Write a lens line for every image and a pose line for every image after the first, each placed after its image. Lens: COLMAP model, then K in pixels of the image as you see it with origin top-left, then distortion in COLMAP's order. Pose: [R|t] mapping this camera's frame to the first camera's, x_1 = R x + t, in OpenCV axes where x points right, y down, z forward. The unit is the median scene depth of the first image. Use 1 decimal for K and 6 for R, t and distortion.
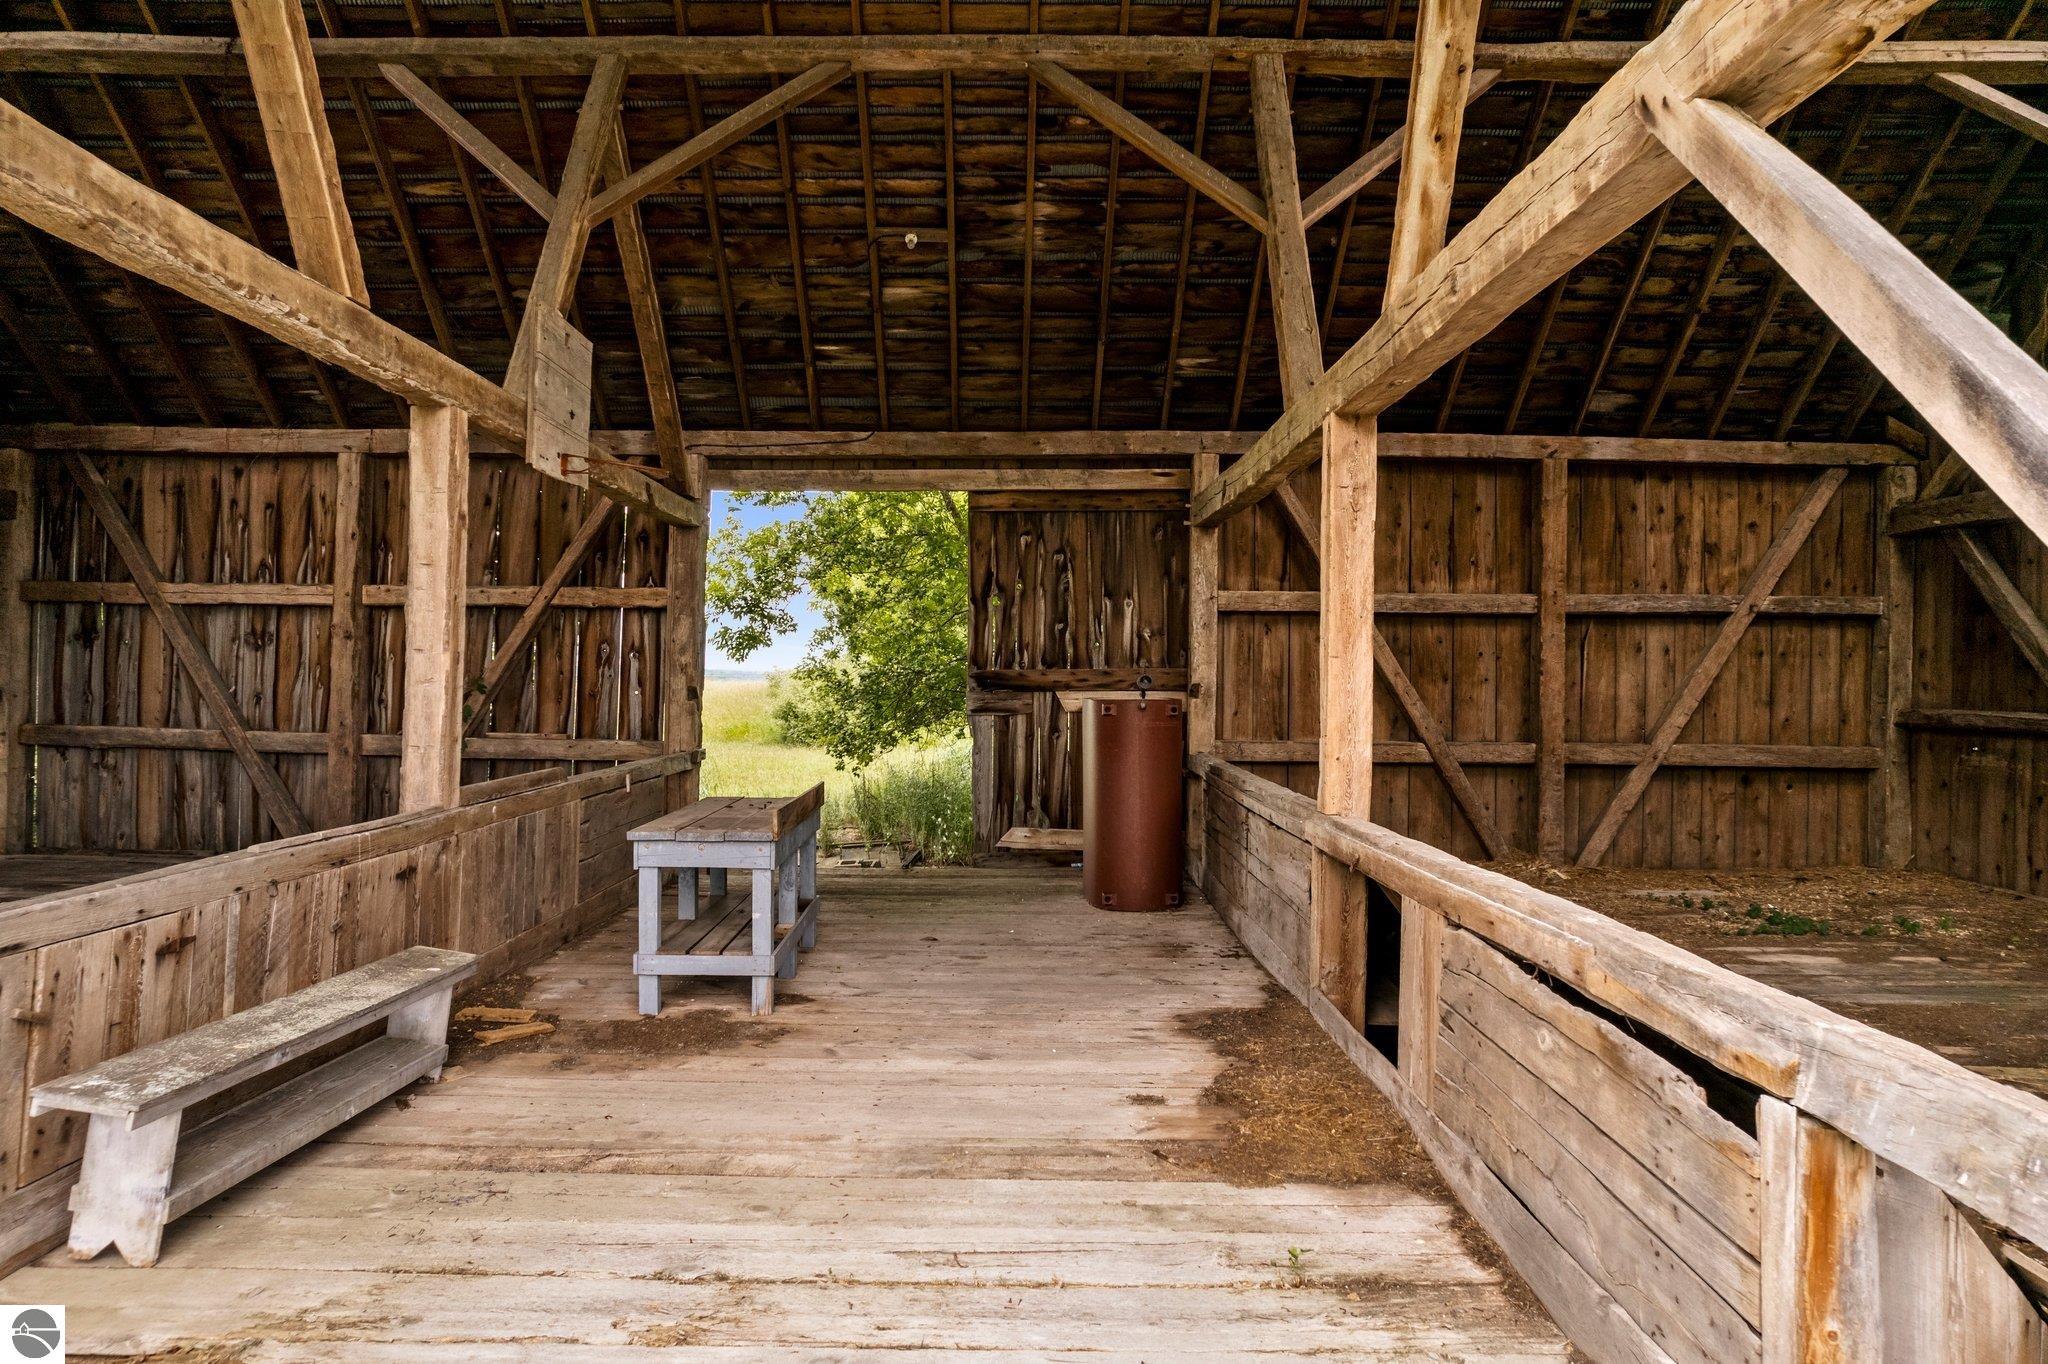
lens RADIAL K [[1305.2, 0, 1028.3], [0, 1305.2, 662.8], [0, 0, 1]] dist [-0.082072, 0.075456]
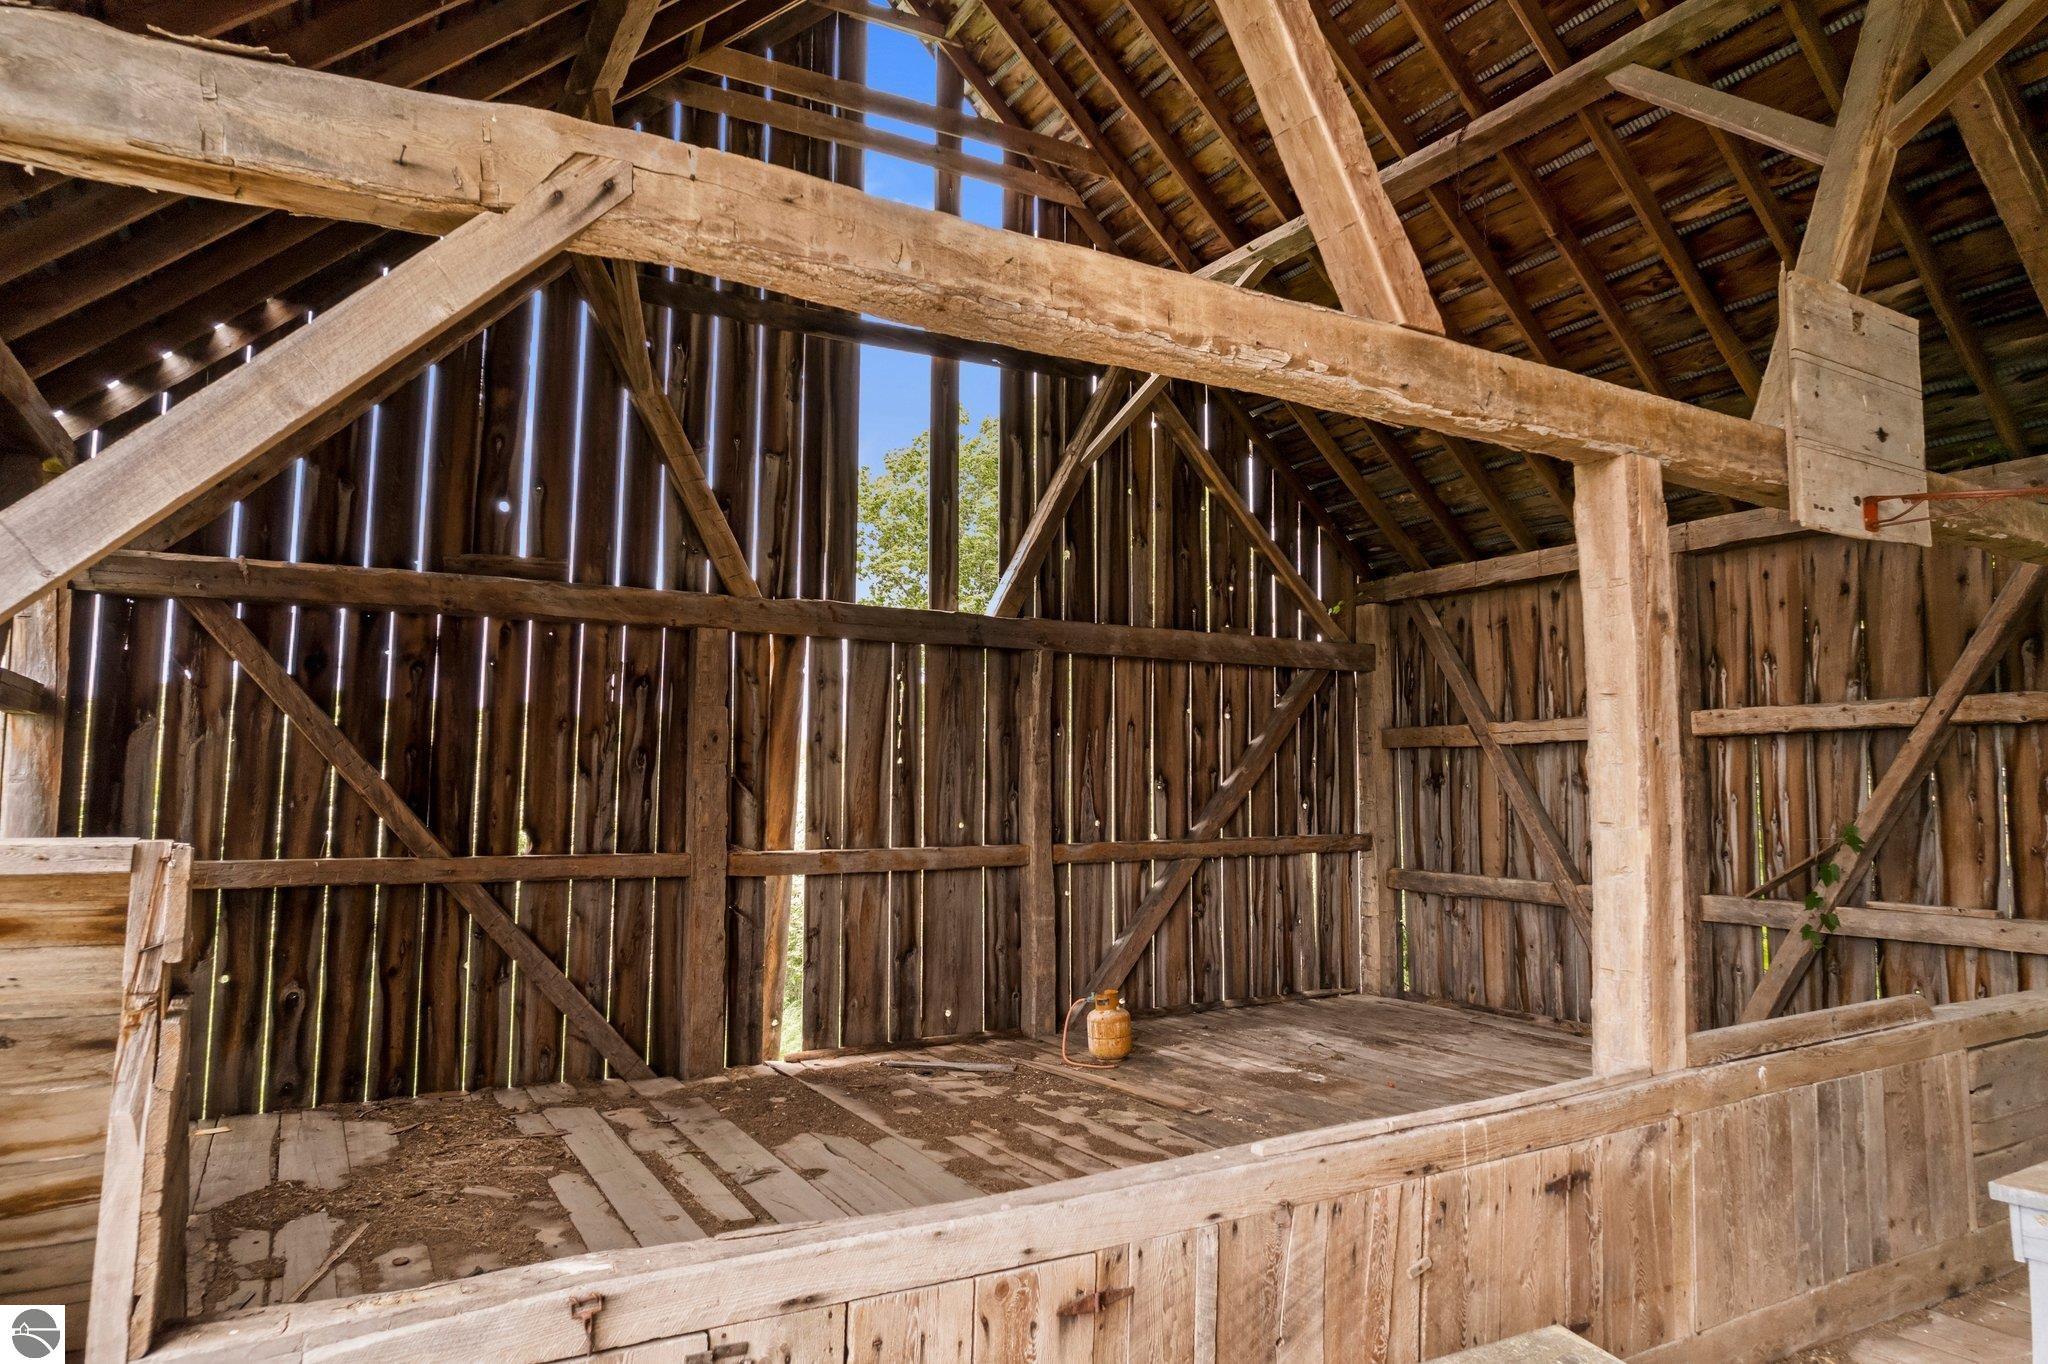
lens RADIAL K [[1305.2, 0, 1028.3], [0, 1305.2, 662.8], [0, 0, 1]] dist [-0.082072, 0.075456]
pose [[0.502362, -0.098057, -0.859079, -0.030424], [0.021072, 0.994642, -0.101208, -0.022207], [0.864401, 0.032741, 0.501736, 0.284003]]
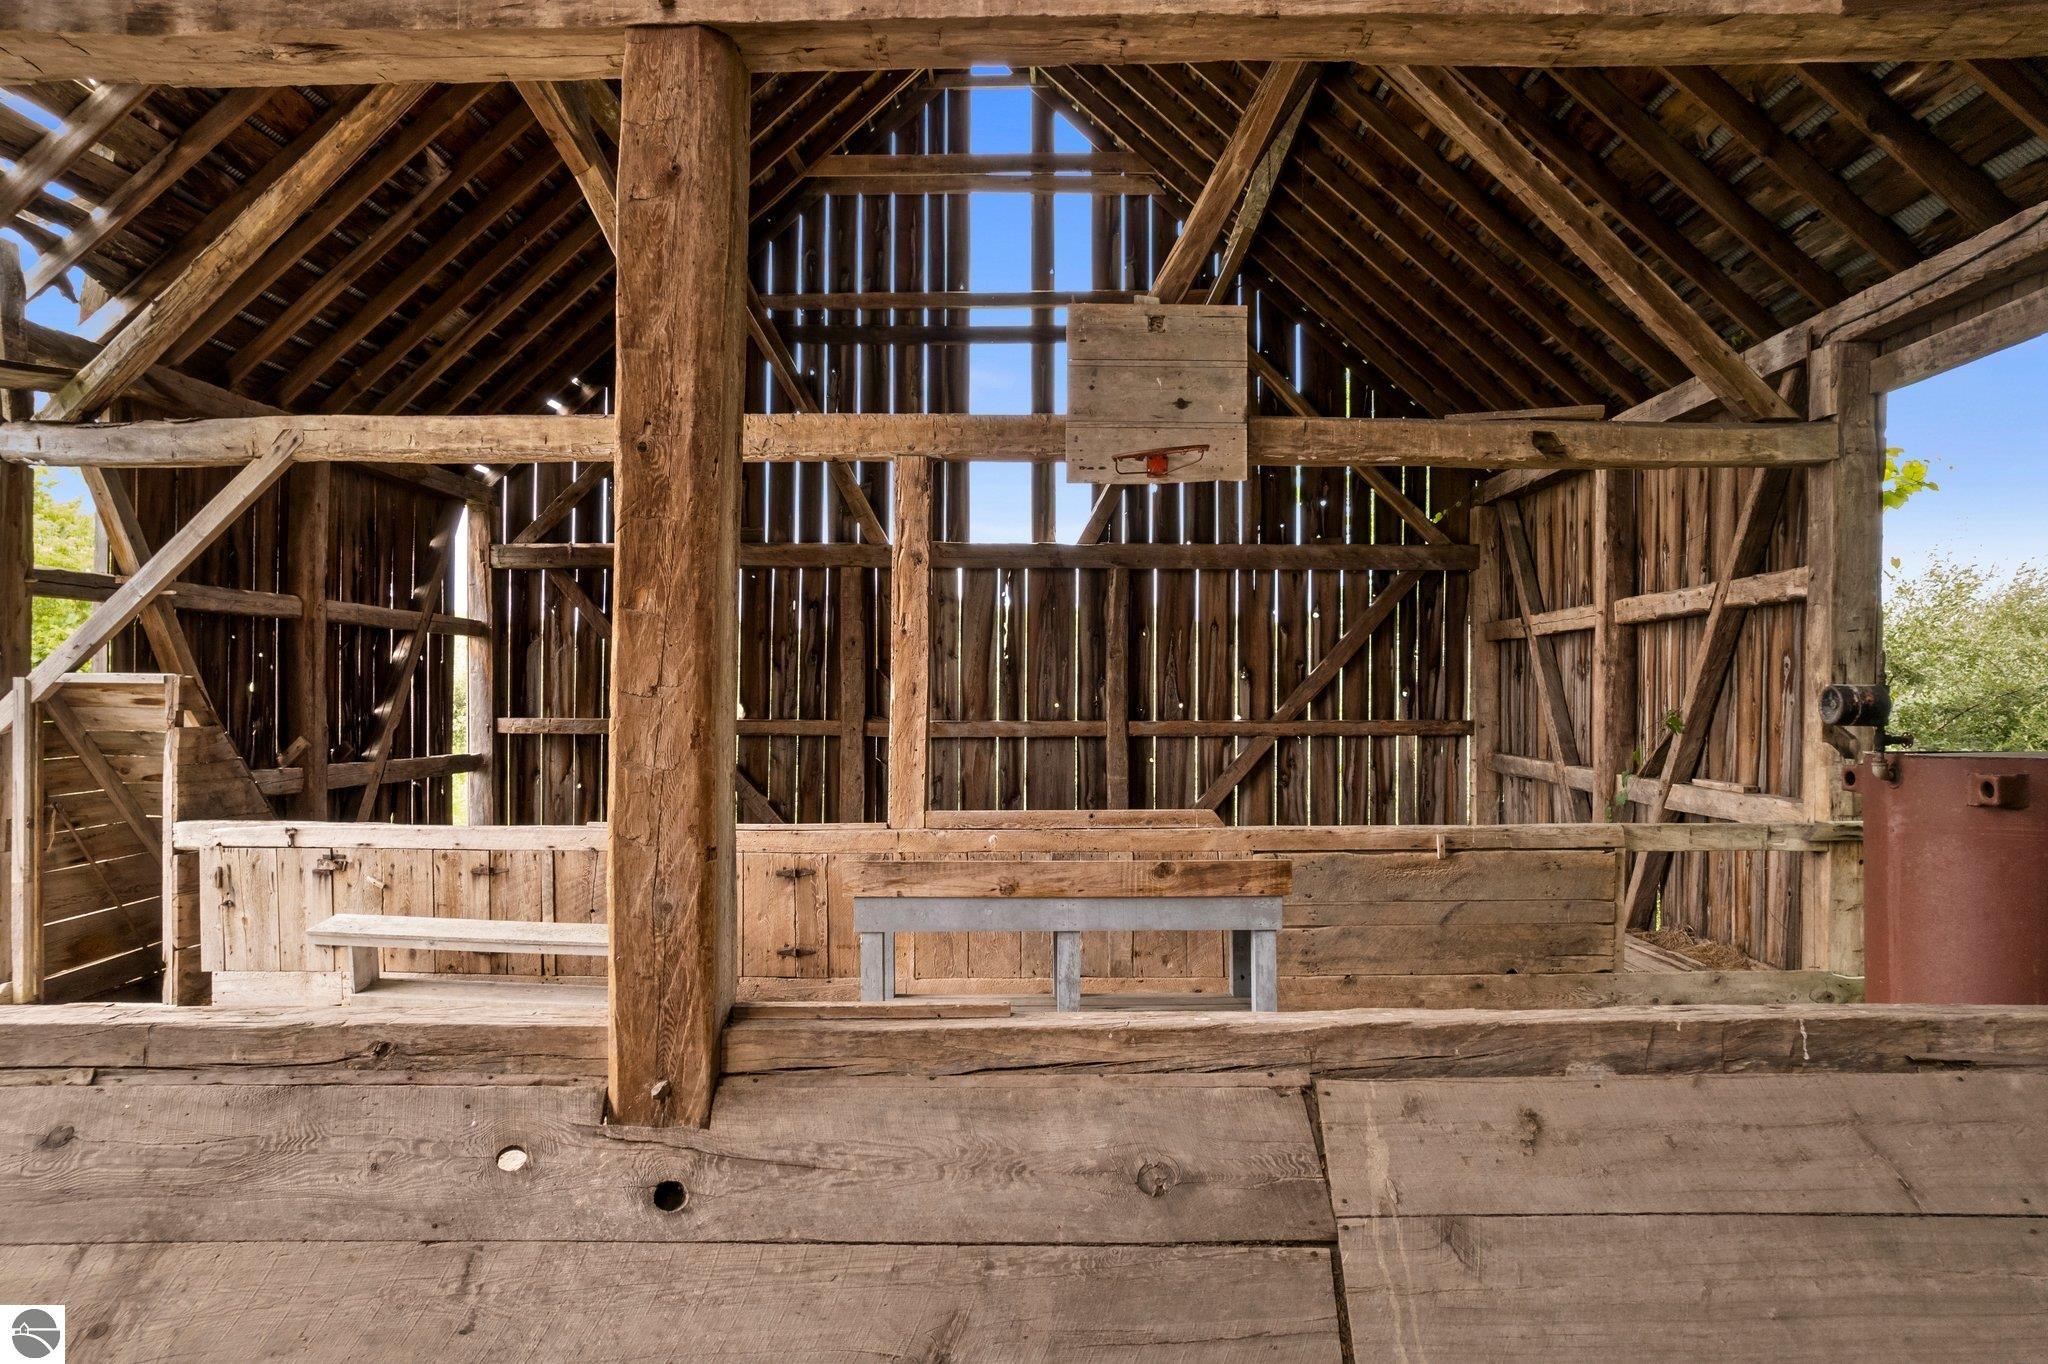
lens RADIAL K [[1328.5, 0, 1024.0], [0, 1328.5, 682.0], [0, 0, 1]] dist [-0.033993, 0.000056]
pose [[-0.023372, -0.026597, -0.999373, 0.470186], [0.012479, 0.999560, -0.026894, 0.016090], [0.999649, -0.013100, -0.023030, 0.800305]]
